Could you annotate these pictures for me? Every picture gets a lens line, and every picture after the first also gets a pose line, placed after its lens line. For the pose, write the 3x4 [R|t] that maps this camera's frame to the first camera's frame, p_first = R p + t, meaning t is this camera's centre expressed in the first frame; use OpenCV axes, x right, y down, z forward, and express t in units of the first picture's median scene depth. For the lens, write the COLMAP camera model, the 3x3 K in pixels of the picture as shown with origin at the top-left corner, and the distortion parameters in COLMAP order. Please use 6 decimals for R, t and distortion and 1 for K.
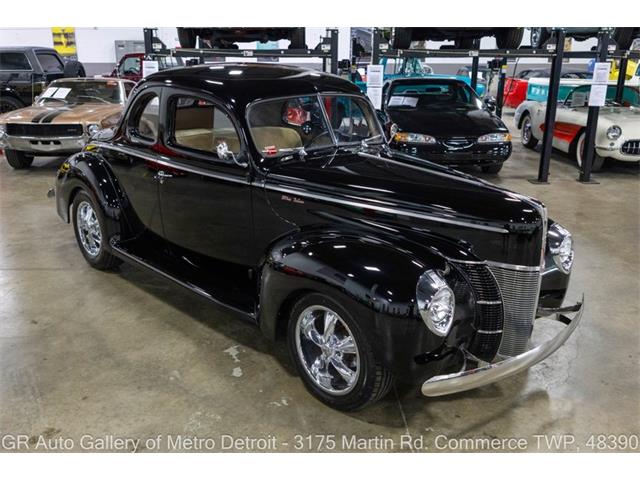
lens RADIAL K [[577.1, 0, 322.3], [0, 577.1, 241.2], [0, 0, 1]] dist [0.004621, -0.017173]
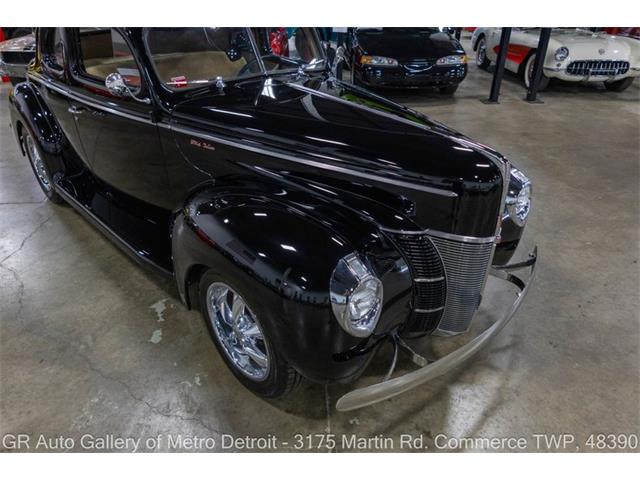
lens RADIAL K [[433.5, 0, 320.0], [0, 433.5, 240.0], [0, 0, 1]] dist [-0.001960, -0.001649]
pose [[0.999918, -0.012383, 0.003211, 0.102129], [0.011407, 0.976685, 0.214373, -0.062328], [-0.005791, -0.214319, 0.976747, 0.316971]]
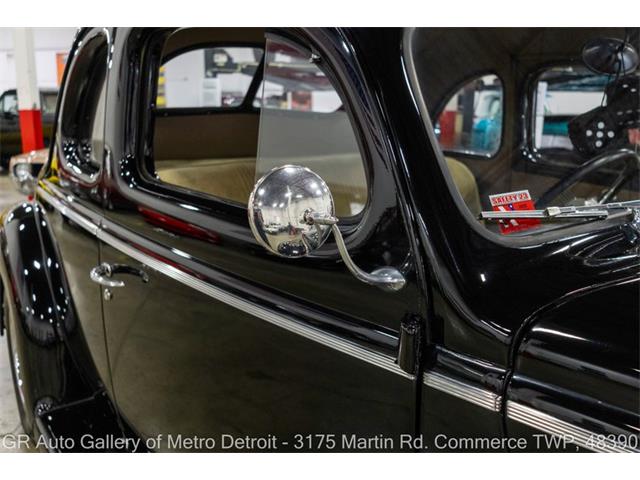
lens RADIAL K [[577.1, 0, 322.3], [0, 577.1, 241.2], [0, 0, 1]] dist [0.004621, -0.017173]
pose [[0.990057, 0.033979, -0.136503, -0.121403], [-0.046548, 0.994856, -0.089971, -0.116813], [0.132744, 0.095430, 0.986546, 0.734659]]
